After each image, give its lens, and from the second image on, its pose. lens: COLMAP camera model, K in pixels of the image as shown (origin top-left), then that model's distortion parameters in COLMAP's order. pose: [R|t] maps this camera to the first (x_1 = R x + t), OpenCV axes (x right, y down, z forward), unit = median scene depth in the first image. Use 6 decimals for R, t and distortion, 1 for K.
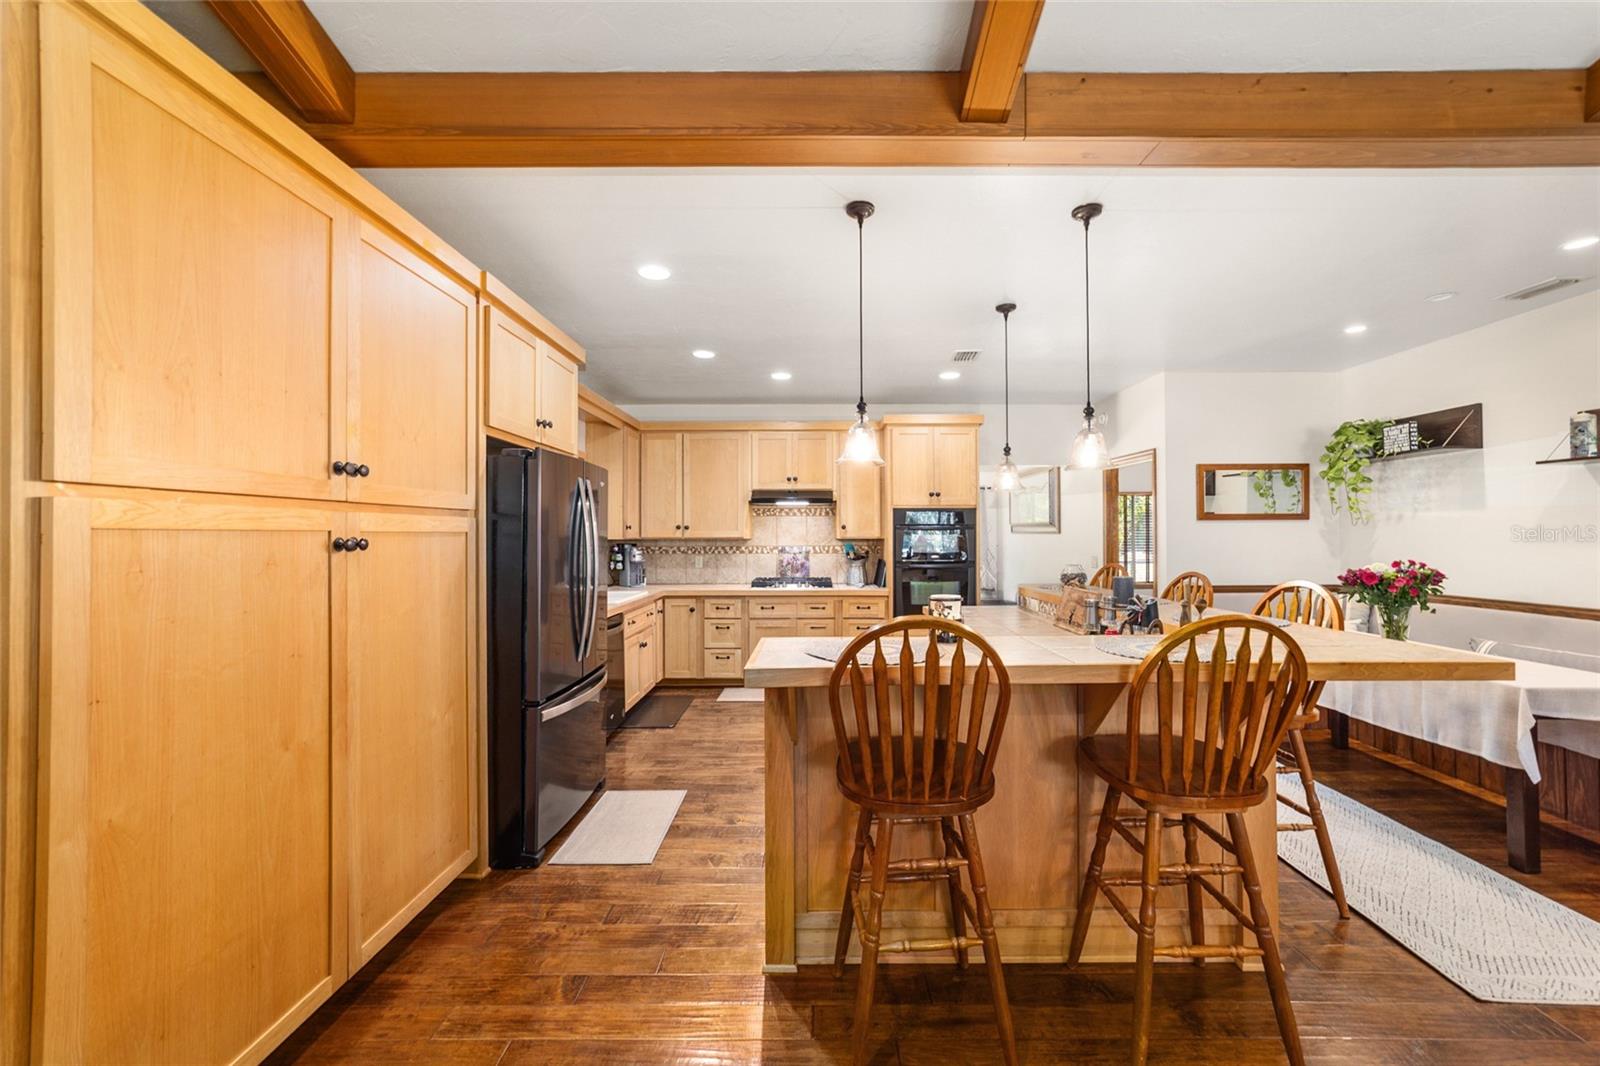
lens RADIAL K [[606.0, 0, 800.0], [0, 606.0, 533.0], [0, 0, 1]] dist [-0.029707, 0.000106]
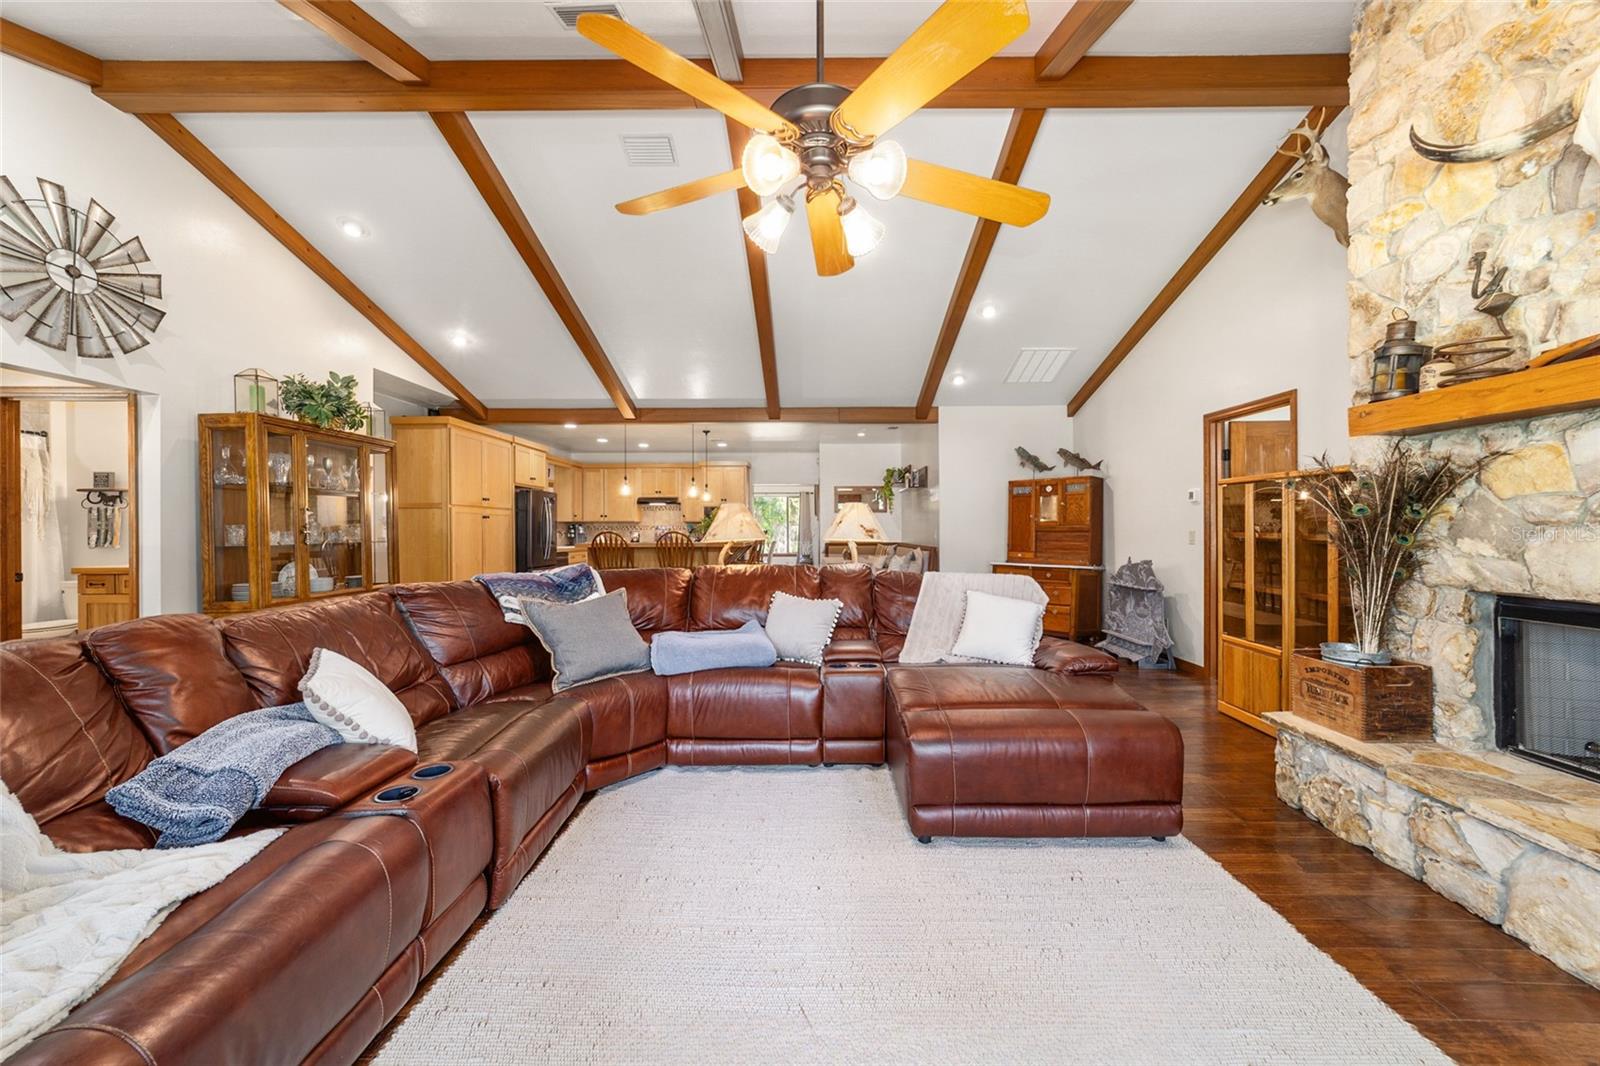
lens RADIAL K [[606.0, 0, 800.0], [0, 606.0, 533.0], [0, 0, 1]] dist [-0.029707, 0.000106]
pose [[0.999944, -0.000463, 0.010603, 0.819236], [0.000380, 0.999969, 0.007839, 0.057600], [-0.010606, -0.007834, 0.999913, -1.892651]]
